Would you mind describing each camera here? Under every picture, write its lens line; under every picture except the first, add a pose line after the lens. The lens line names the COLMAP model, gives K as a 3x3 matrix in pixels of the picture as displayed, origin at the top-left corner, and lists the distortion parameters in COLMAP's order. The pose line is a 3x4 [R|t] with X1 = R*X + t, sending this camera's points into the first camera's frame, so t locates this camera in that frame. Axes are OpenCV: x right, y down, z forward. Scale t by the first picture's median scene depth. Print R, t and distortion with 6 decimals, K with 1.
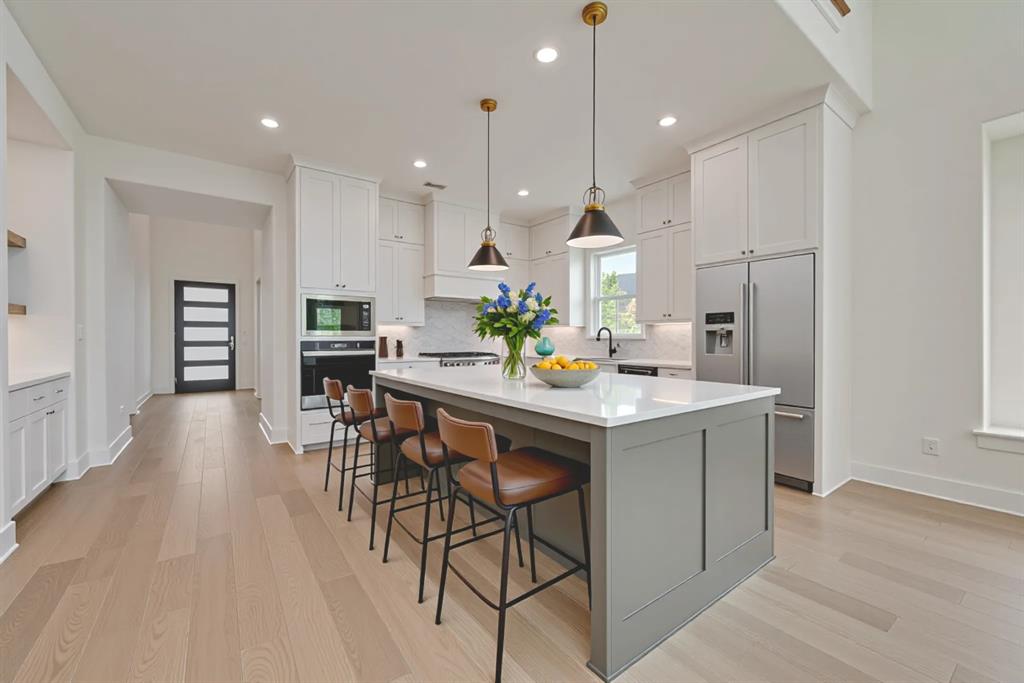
lens RADIAL K [[411.9, 0, 515.9], [0, 411.9, 343.0], [0, 0, 1]] dist [0.023528, 0.000027]
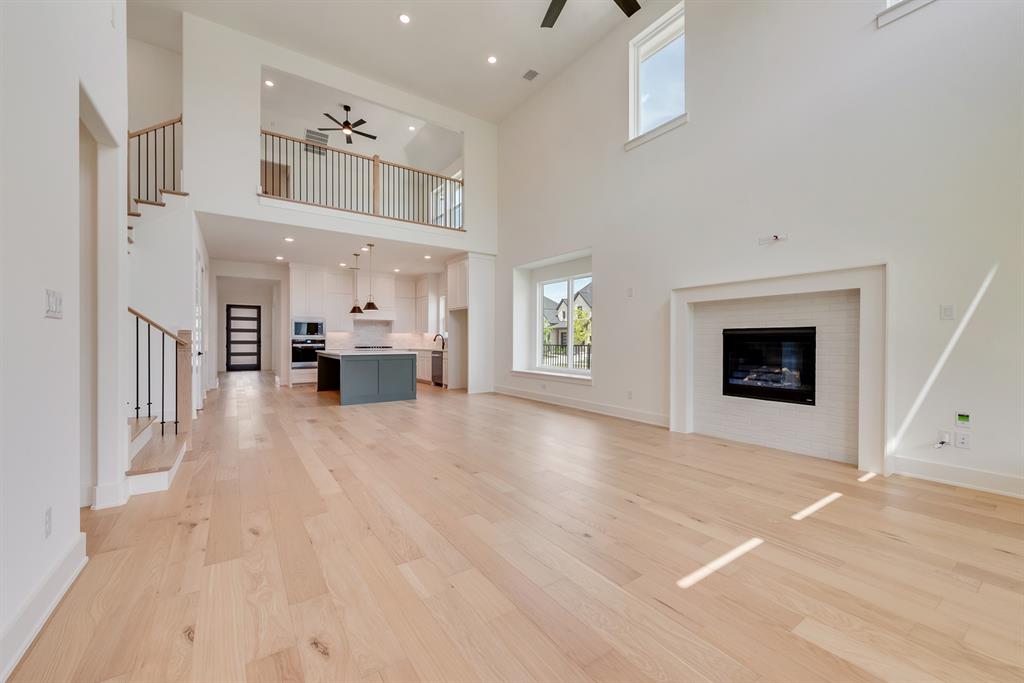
lens RADIAL K [[401.0, 0, 509.9], [0, 401.0, 341.8], [0, 0, 1]] dist [0.020550, -0.000076]
pose [[0.999600, 0.001009, -0.028267, 0.894354], [-0.001204, 0.999975, -0.006901, 0.024500], [0.028259, 0.006932, 0.999577, -1.432544]]
